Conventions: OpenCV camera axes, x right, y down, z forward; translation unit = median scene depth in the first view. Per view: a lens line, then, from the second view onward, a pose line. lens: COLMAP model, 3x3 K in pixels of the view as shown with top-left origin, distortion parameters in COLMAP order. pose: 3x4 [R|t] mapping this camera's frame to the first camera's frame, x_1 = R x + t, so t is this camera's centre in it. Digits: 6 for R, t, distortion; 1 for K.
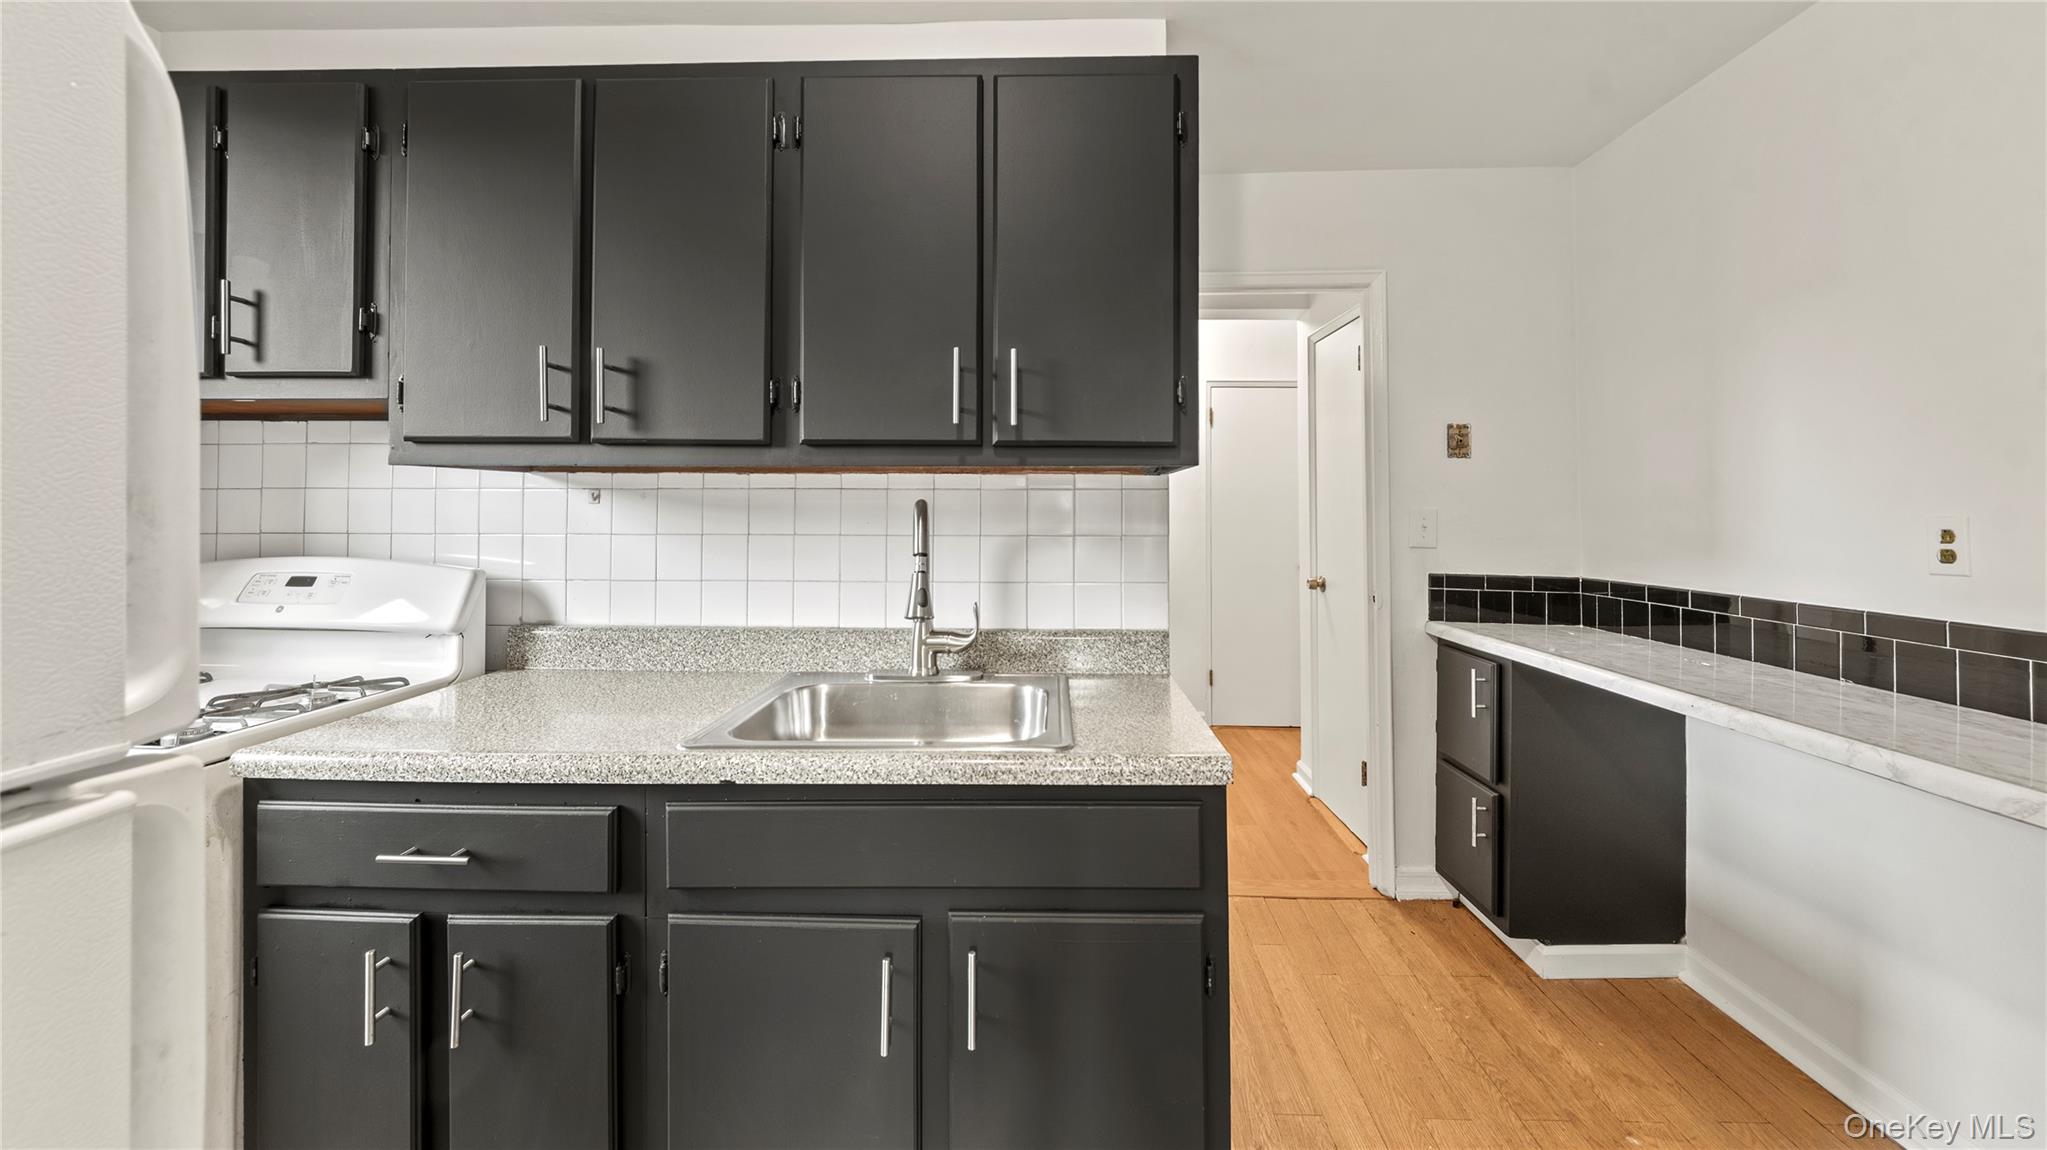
lens RADIAL K [[762.6, 0, 1036.1], [0, 762.6, 522.7], [0, 0, 1]] dist [-0.002777, -0.000352]
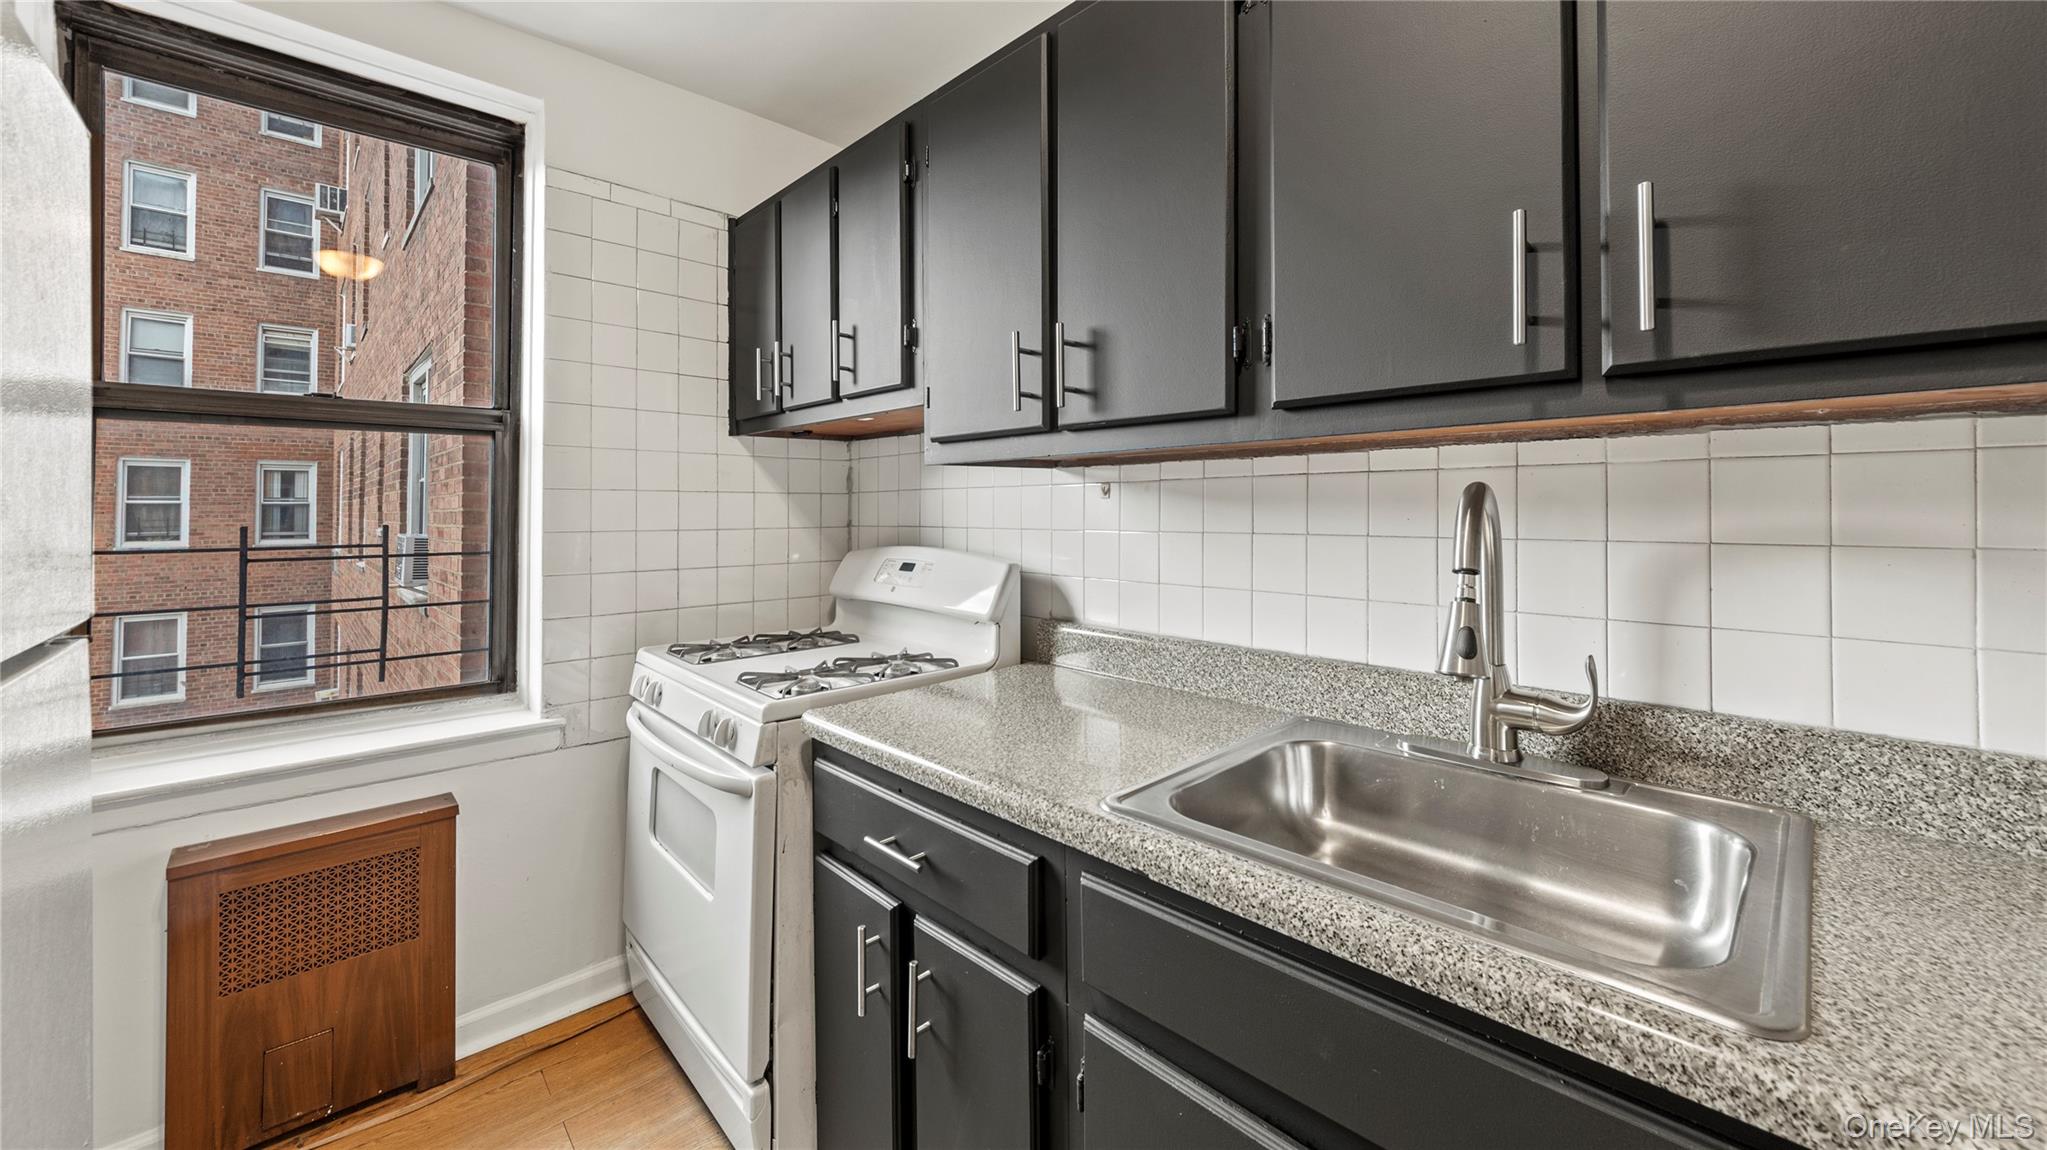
lens RADIAL K [[769.7, 0, 1038.1], [0, 769.7, 507.8], [0, 0, 1]] dist [-0.005016, -0.000523]
pose [[0.714355, -0.008196, -0.699736, 0.037156], [-0.001694, 0.999908, -0.013442, -0.000123], [0.699781, 0.010787, 0.714276, 0.329462]]
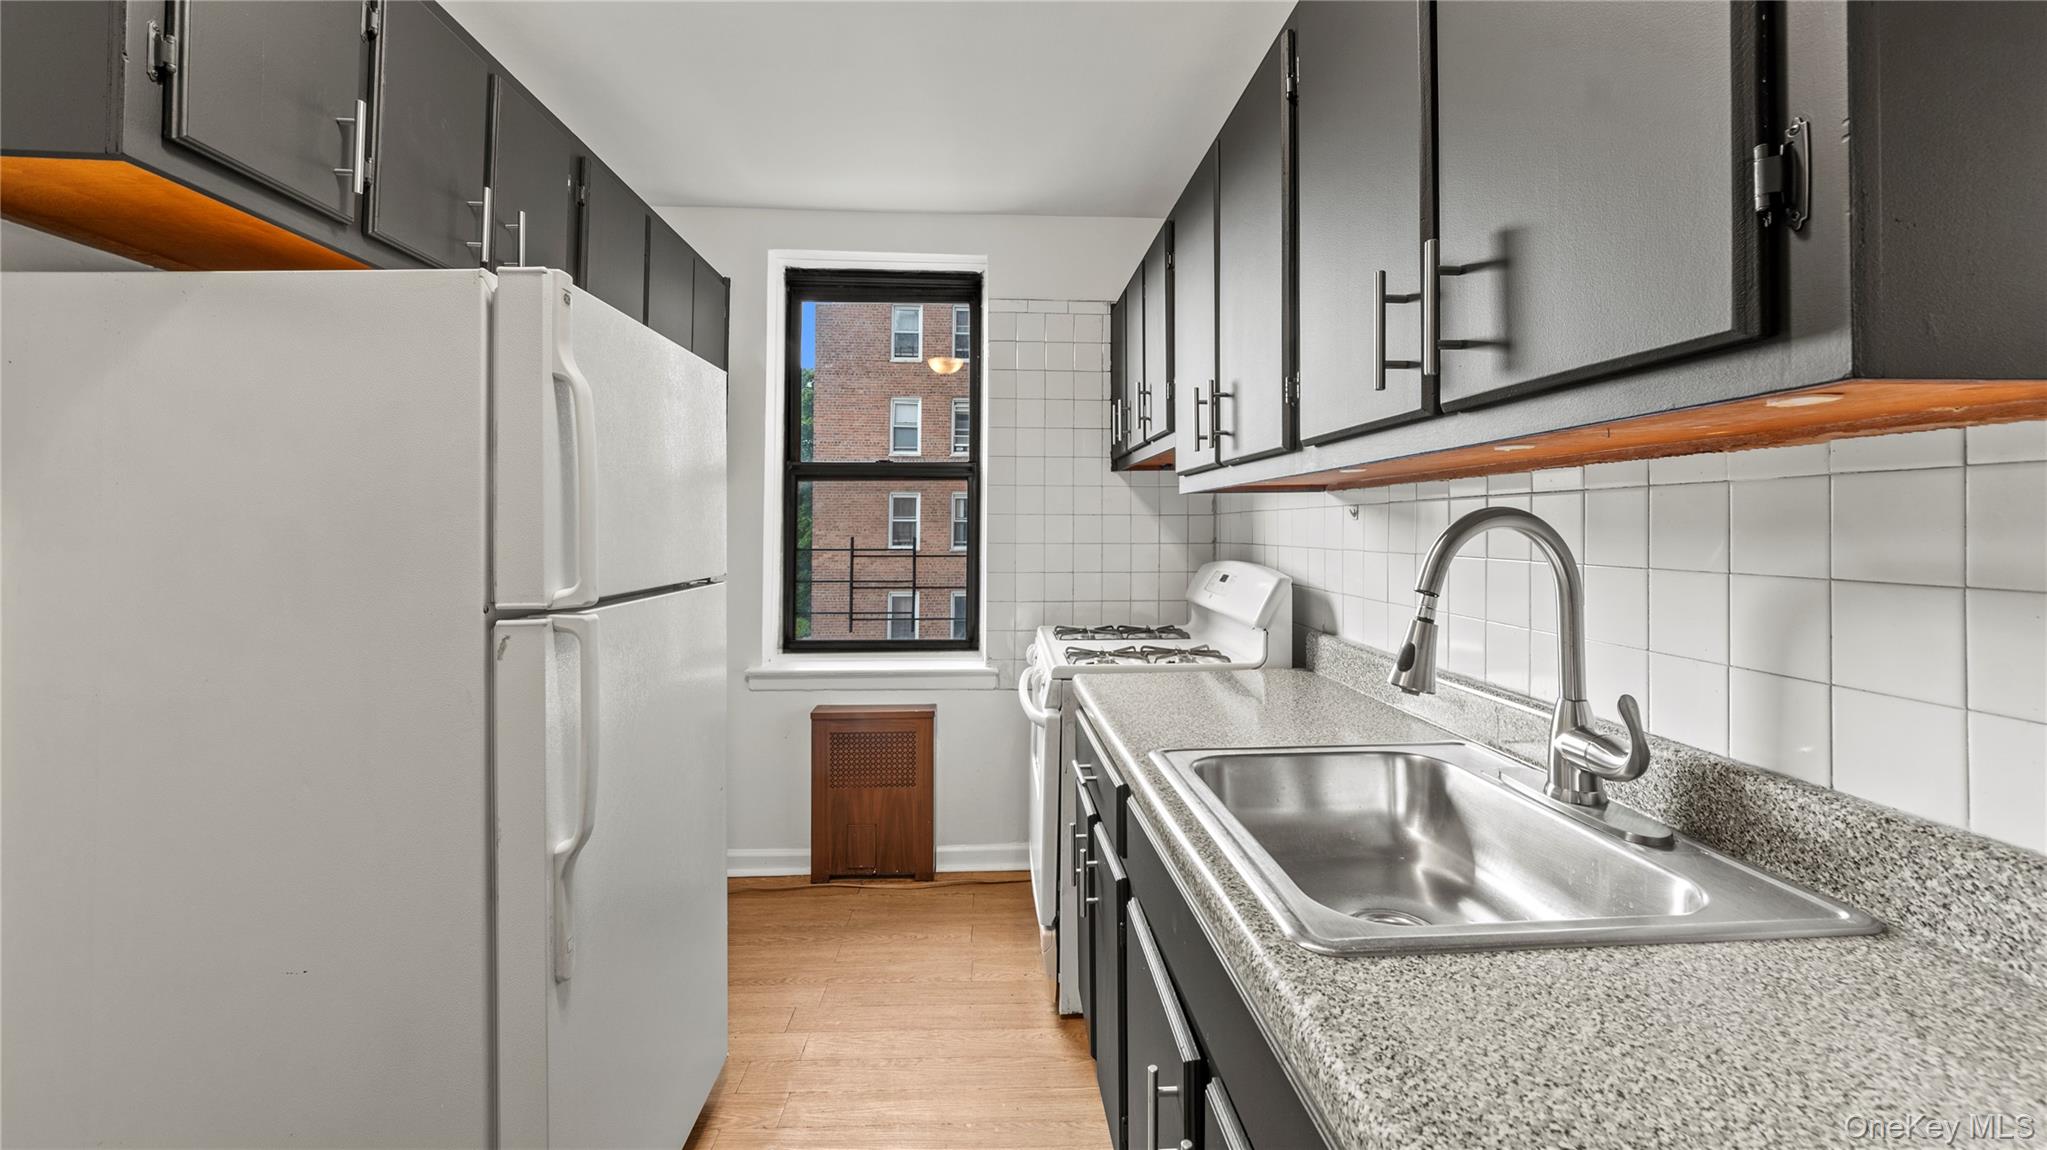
lens RADIAL K [[762.6, 0, 1036.1], [0, 762.6, 522.7], [0, 0, 1]] dist [-0.002777, -0.000352]
pose [[0.091310, -0.009486, -0.995777, 0.493831], [-0.010449, 0.999890, -0.010483, -0.008028], [0.995768, 0.011362, 0.091201, 0.630356]]
